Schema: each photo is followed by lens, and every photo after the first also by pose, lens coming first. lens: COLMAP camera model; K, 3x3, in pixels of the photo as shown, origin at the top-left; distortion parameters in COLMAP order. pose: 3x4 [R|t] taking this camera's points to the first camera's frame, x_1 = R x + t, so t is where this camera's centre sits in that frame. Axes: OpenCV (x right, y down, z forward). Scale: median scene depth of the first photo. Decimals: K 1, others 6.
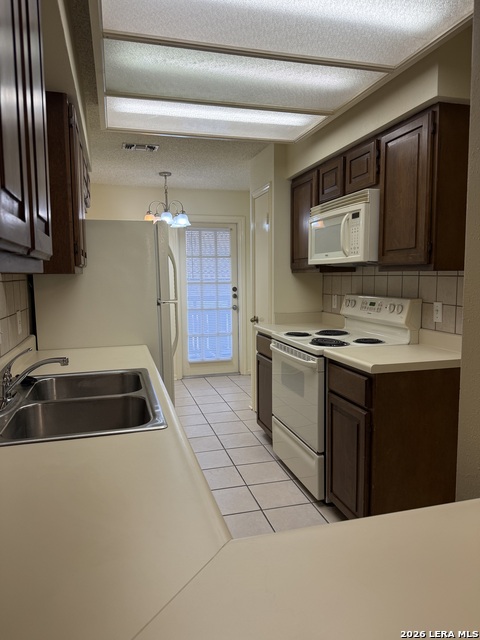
lens RADIAL K [[448.0, 0, 240.3], [0, 448.0, 321.1], [0, 0, 1]] dist [0.057631, -0.000796]
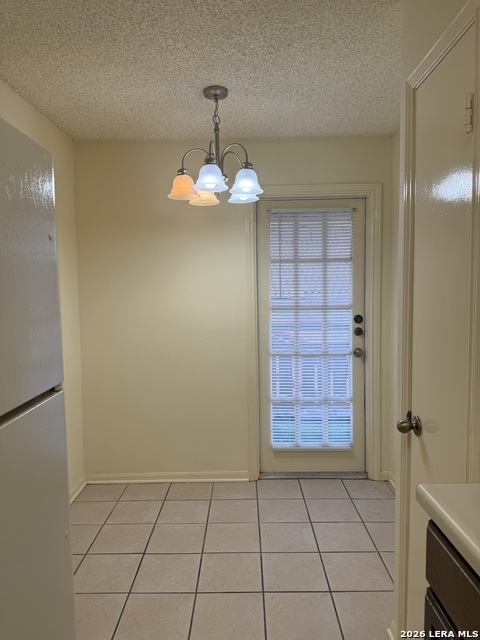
lens RADIAL K [[448.0, 0, 235.2], [0, 448.0, 320.4], [0, 0, 1]] dist [0.057631, -0.000796]
pose [[0.957770, 0.016282, -0.287076, 0.000956], [-0.025960, 0.999215, -0.029938, -0.050349], [0.286363, 0.036127, 0.957440, 0.439114]]
